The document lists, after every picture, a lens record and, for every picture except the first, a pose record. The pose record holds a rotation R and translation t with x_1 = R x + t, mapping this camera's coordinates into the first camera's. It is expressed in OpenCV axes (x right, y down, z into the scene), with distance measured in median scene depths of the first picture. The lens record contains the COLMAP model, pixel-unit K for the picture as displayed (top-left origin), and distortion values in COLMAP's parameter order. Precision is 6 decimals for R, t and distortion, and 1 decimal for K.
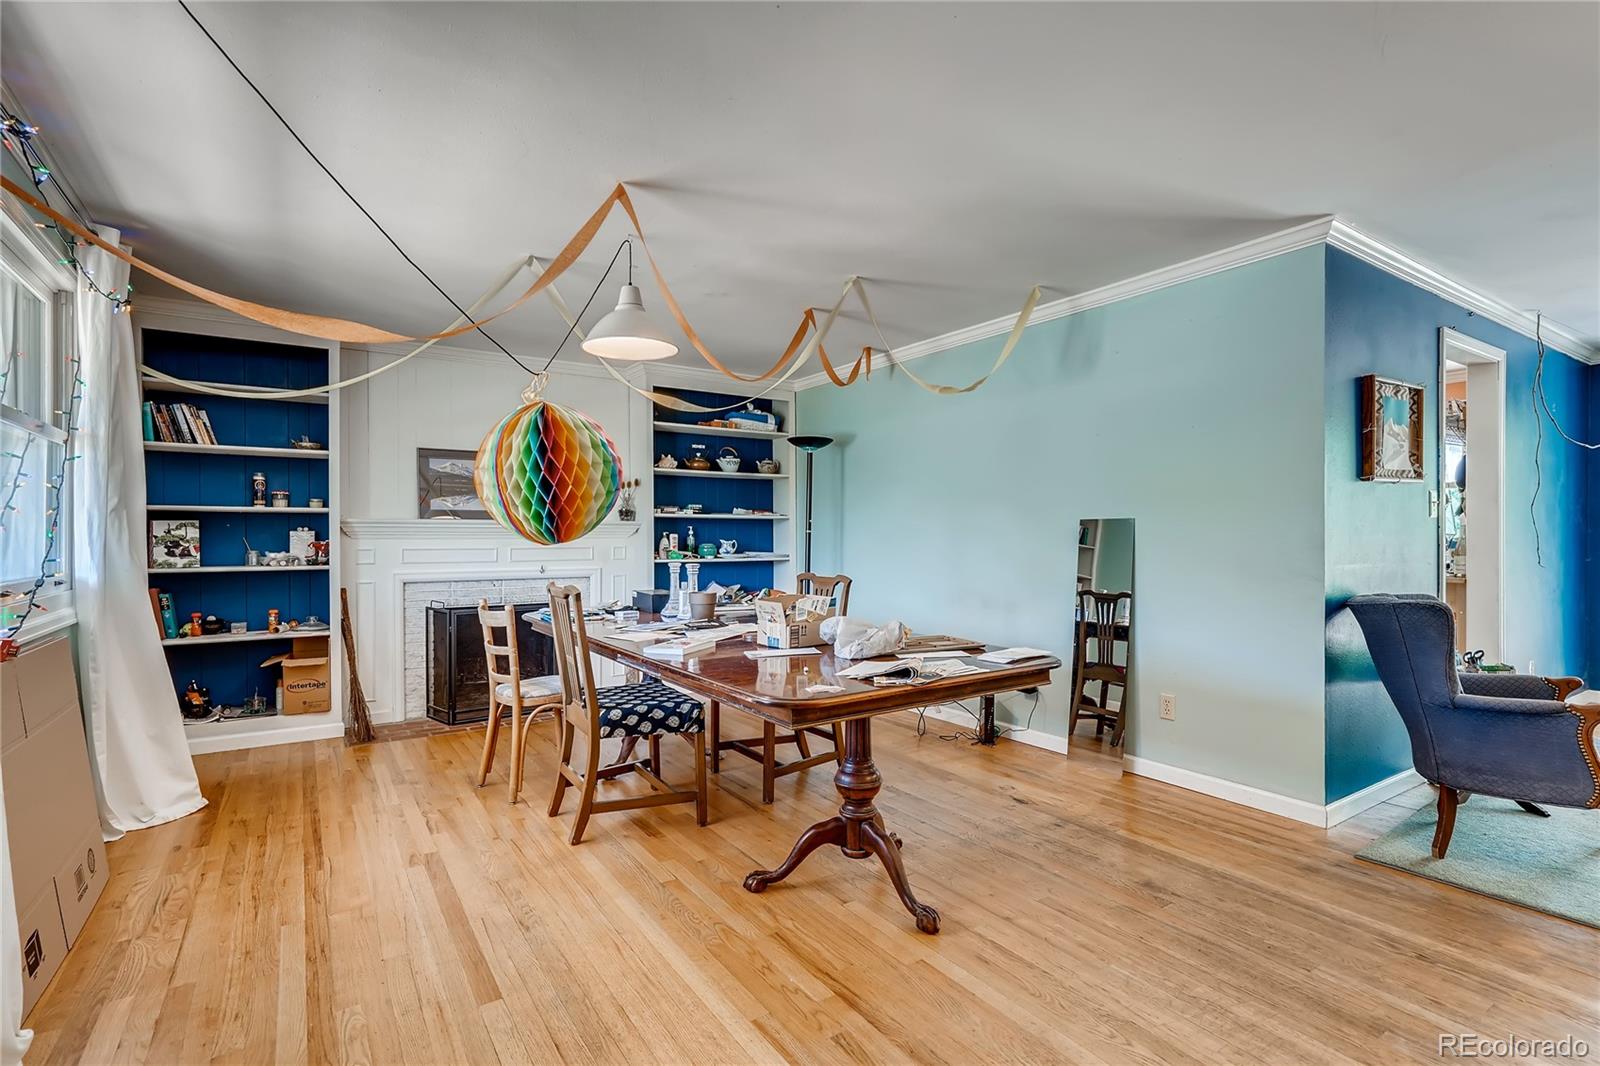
lens RADIAL K [[771.7, 0, 800.0], [0, 771.7, 533.0], [0, 0, 1]] dist [-0.027549, 0.018118]
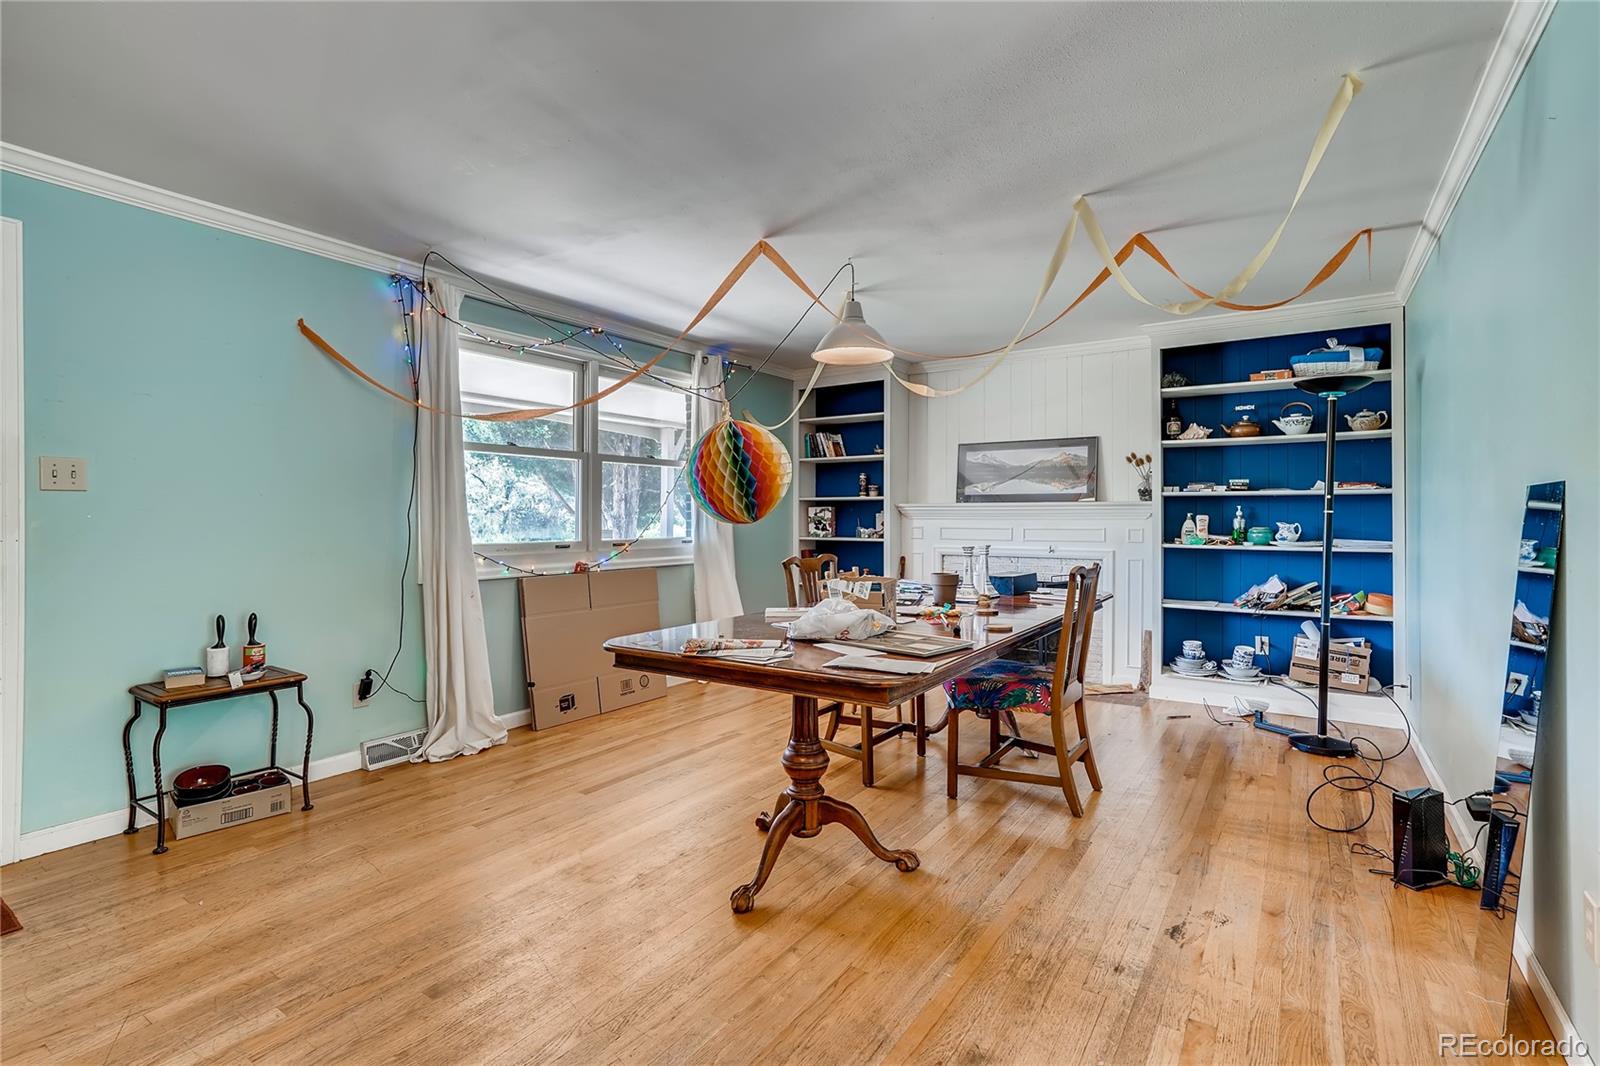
lens RADIAL K [[762.1, 0, 808.7], [0, 762.1, 511.1], [0, 0, 1]] dist [-0.028263, 0.016955]
pose [[0.368413, -0.004741, -0.929650, 0.602003], [0.002804, 0.999988, -0.003988, -0.001639], [0.929658, -0.001138, 0.368422, 0.380355]]
